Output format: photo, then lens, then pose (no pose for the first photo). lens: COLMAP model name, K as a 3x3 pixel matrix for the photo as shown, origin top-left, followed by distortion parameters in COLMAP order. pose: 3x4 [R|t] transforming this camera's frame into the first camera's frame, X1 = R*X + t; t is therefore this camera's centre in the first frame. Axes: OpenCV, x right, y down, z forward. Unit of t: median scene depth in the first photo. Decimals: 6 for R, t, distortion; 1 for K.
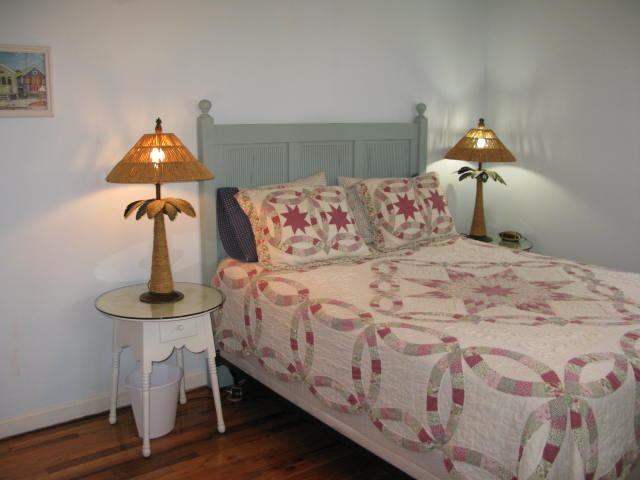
lens RADIAL K [[647.3, 0, 320.0], [0, 647.3, 240.0], [0, 0, 1]] dist [-0.214493, 0.262911]
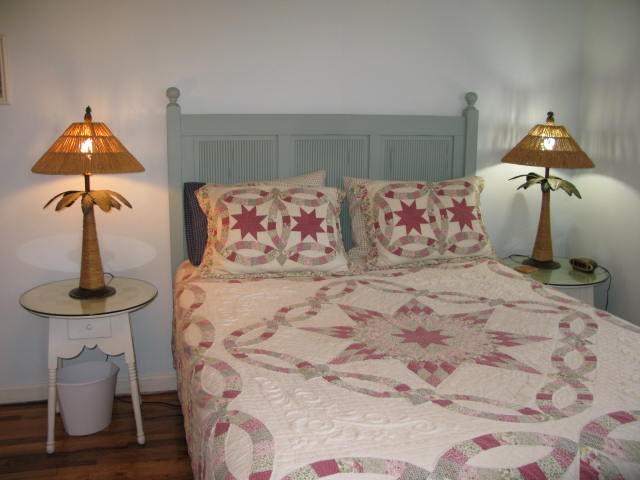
lens RADIAL K [[647.3, 0, 320.0], [0, 647.3, 240.0], [0, 0, 1]] dist [-0.214493, 0.262911]
pose [[0.922110, 0.083980, -0.377704, 0.365156], [-0.081503, 0.996418, 0.022568, -0.033943], [0.378246, 0.009974, 0.925651, 0.213746]]
